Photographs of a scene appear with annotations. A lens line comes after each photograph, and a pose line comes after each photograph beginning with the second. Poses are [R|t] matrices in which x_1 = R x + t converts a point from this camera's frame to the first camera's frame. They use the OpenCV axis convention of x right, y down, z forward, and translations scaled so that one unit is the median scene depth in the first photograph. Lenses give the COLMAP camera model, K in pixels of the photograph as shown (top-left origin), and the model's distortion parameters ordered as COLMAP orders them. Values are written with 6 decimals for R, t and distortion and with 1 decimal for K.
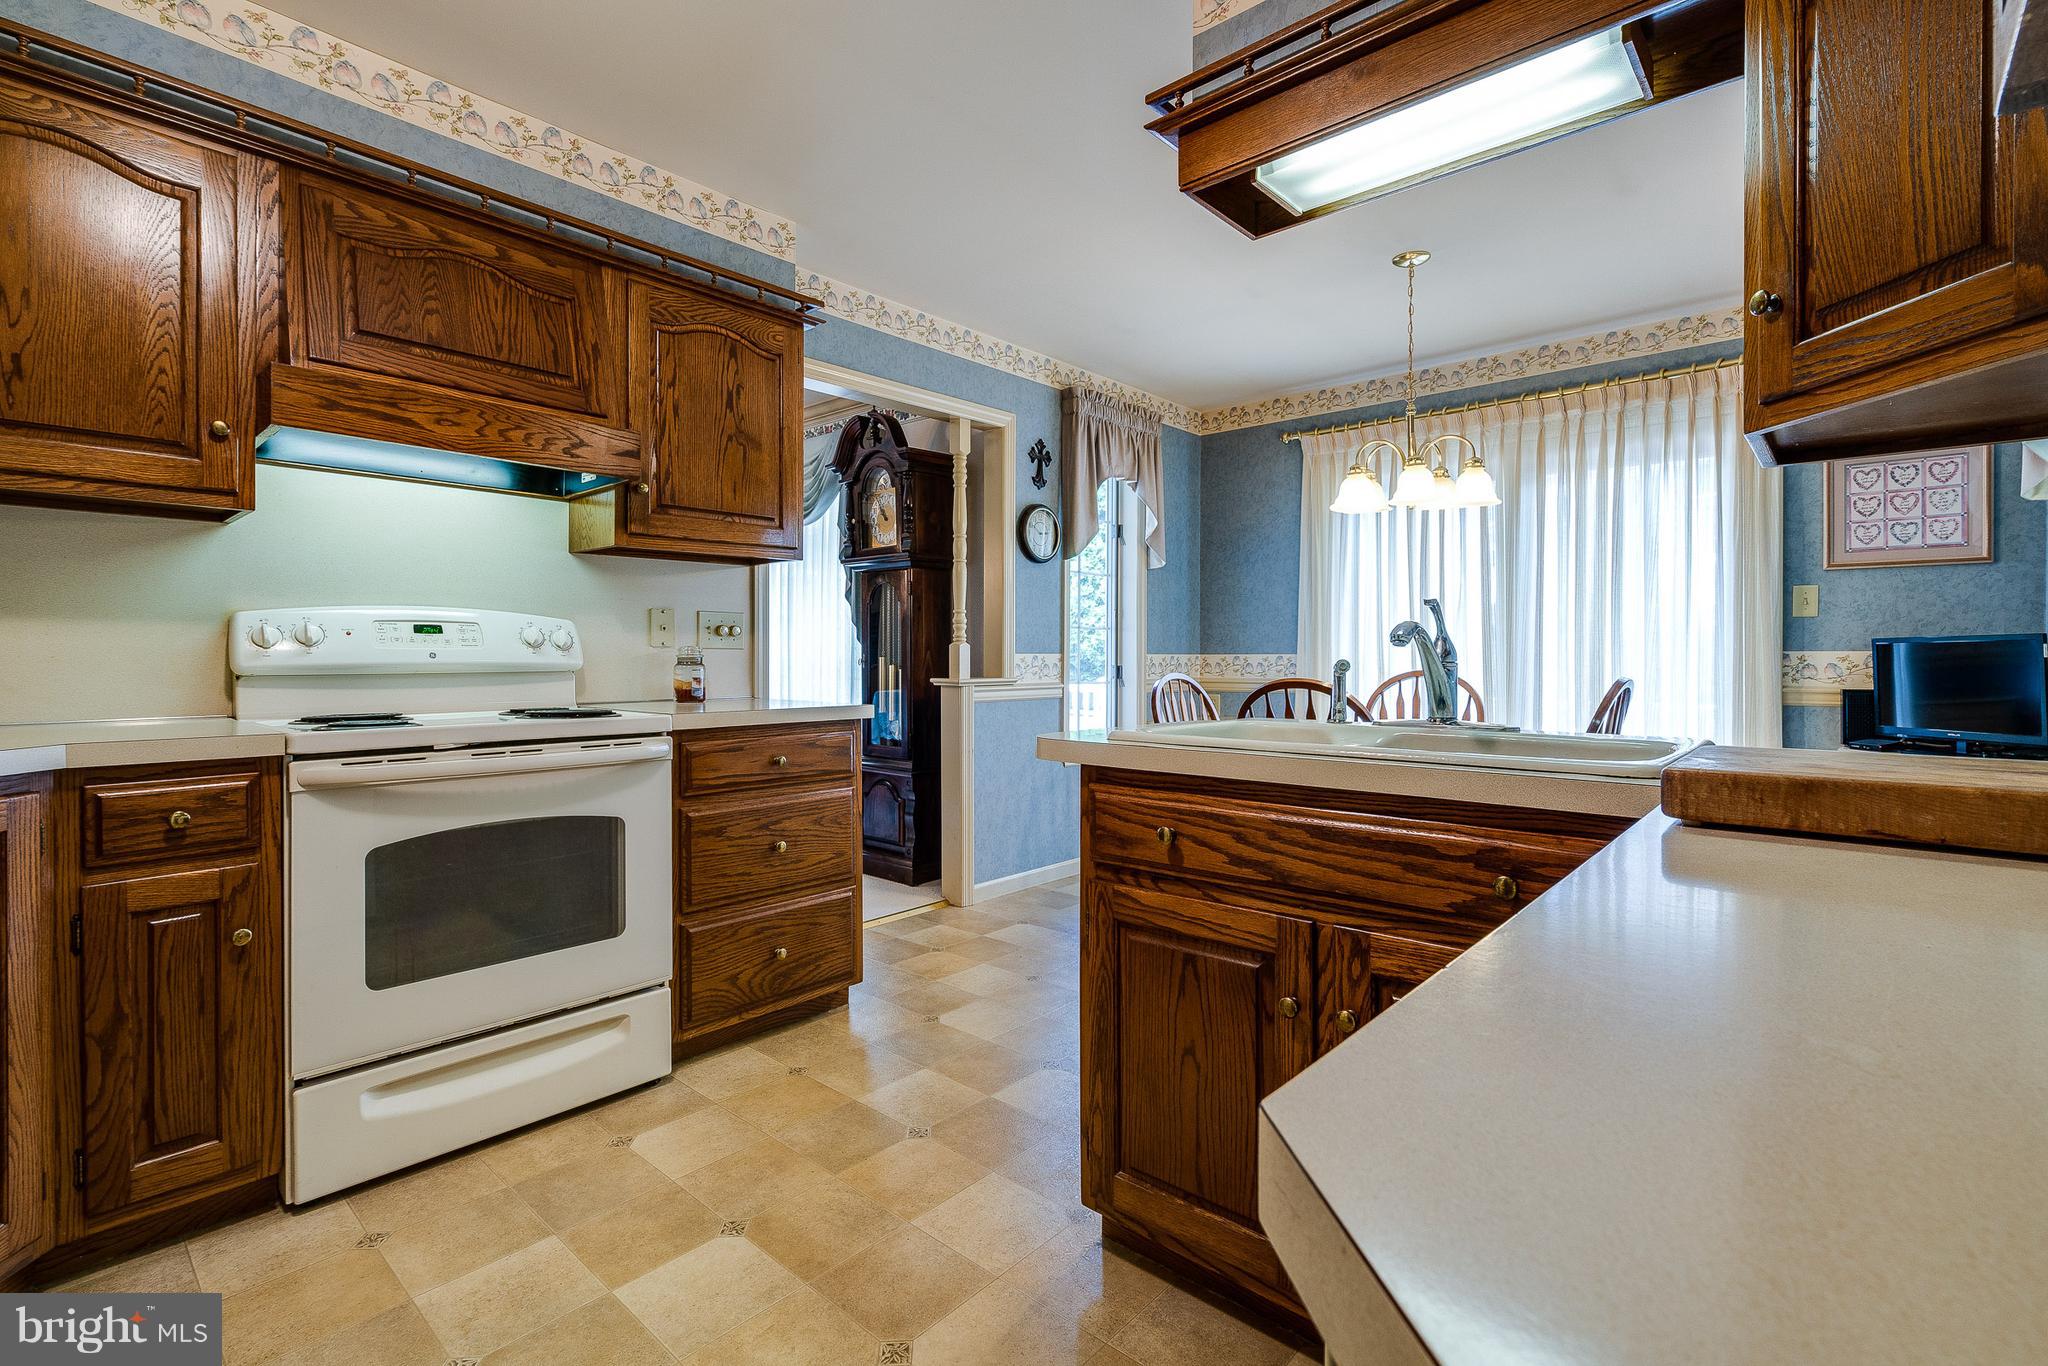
lens RADIAL K [[894.5, 0, 1087.0], [0, 894.5, 650.5], [0, 0, 1]] dist [0.000447, 0.000006]
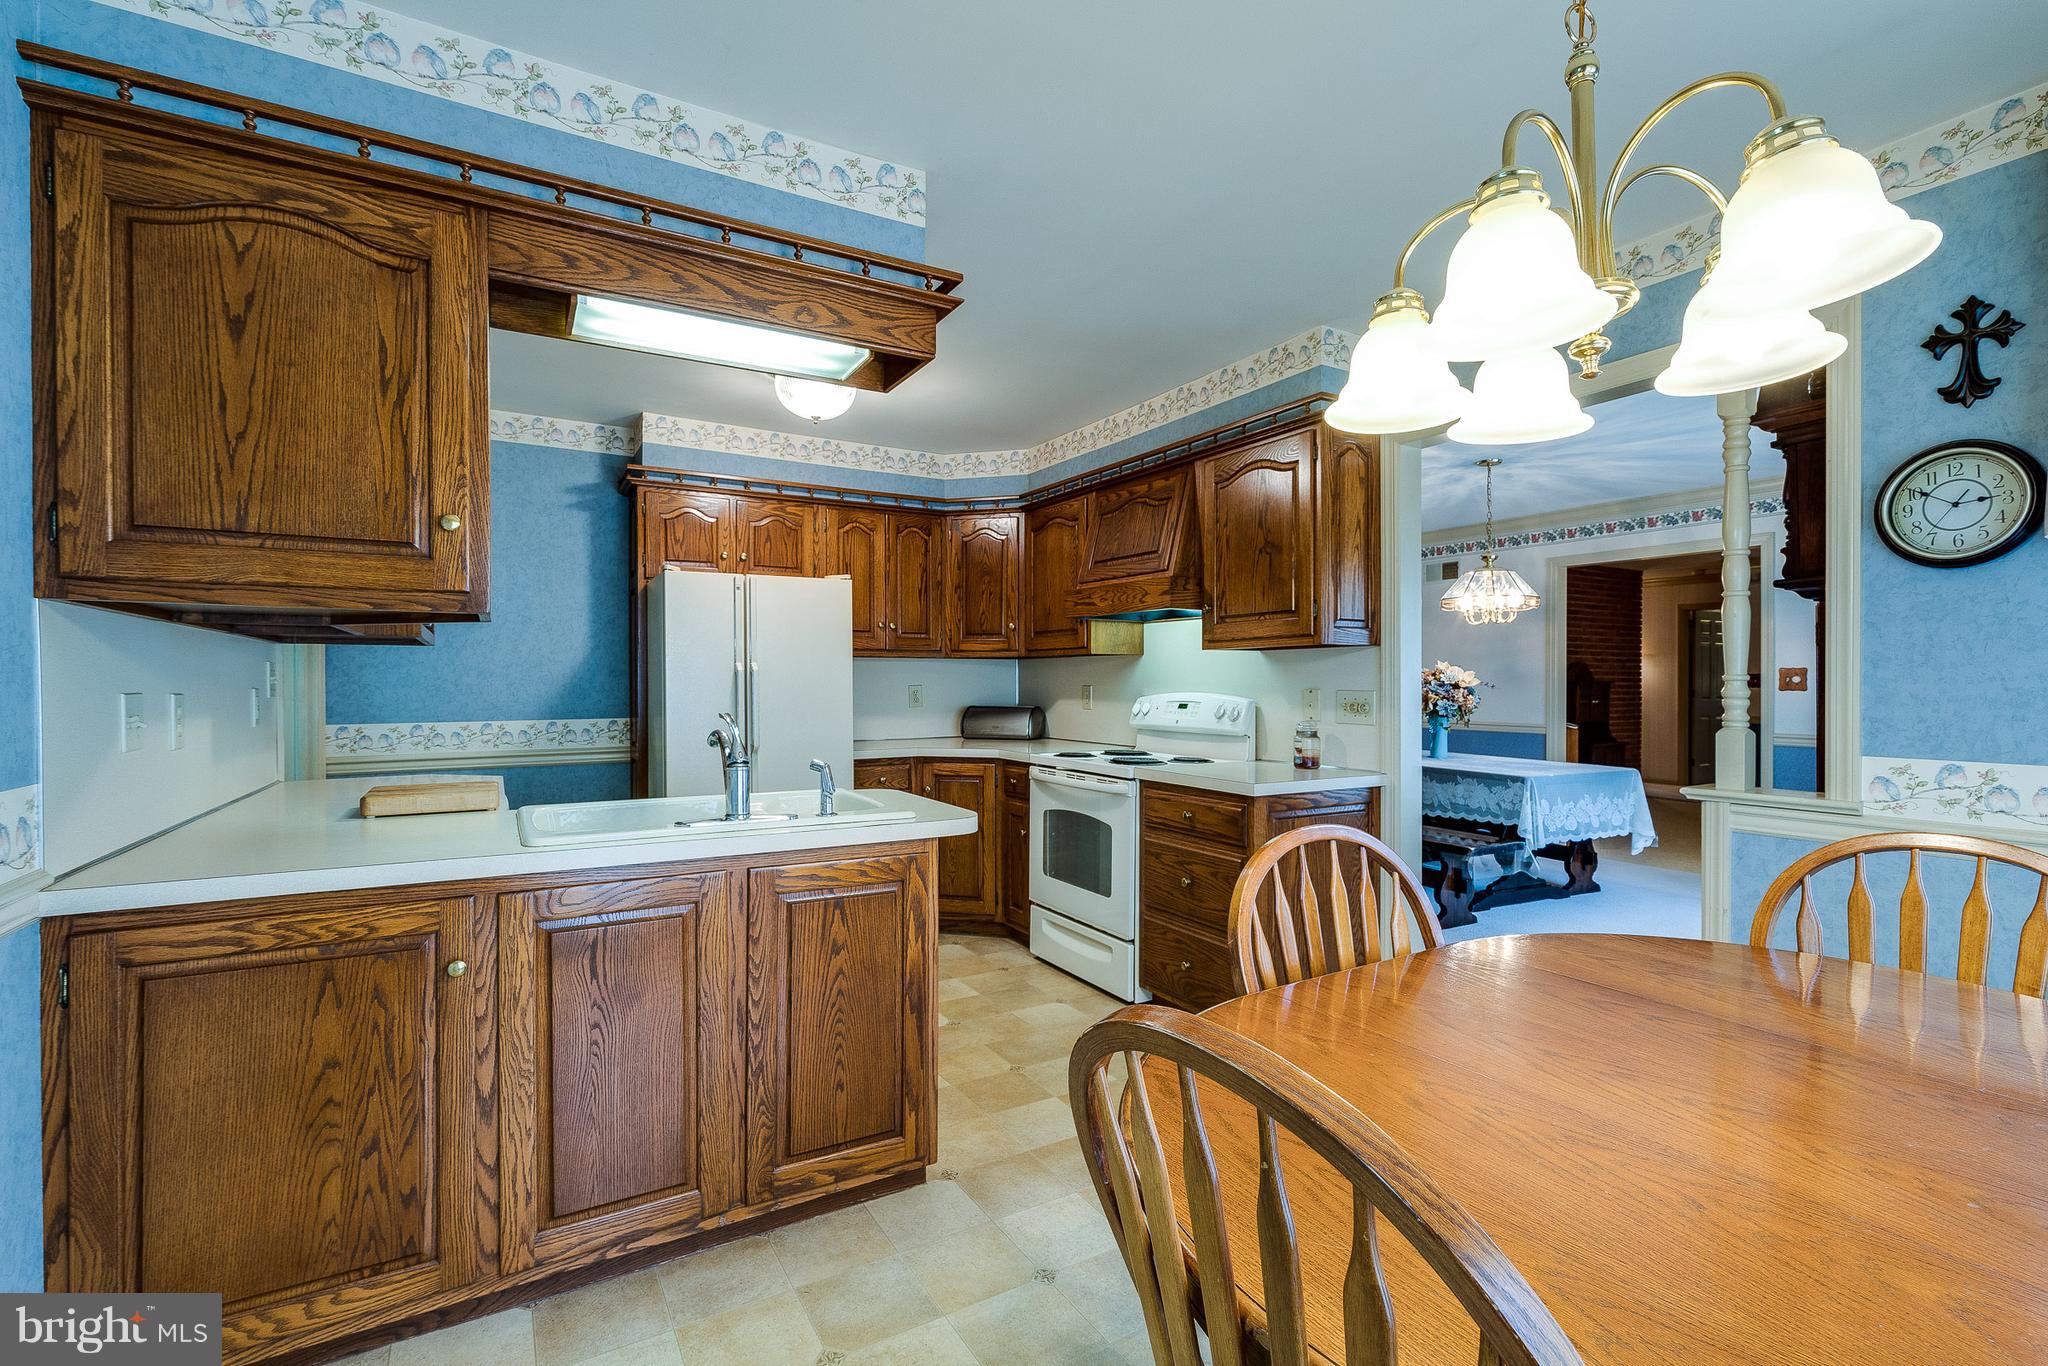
lens RADIAL K [[947.2, 0, 1024.0], [0, 947.2, 683.0], [0, 0, 1]] dist [-0.001096, 0.000002]
pose [[-0.338717, 0.004228, -0.940879, 1.167033], [0.002151, 0.999991, 0.003720, -0.082149], [0.940886, -0.000764, -0.338723, 1.440064]]
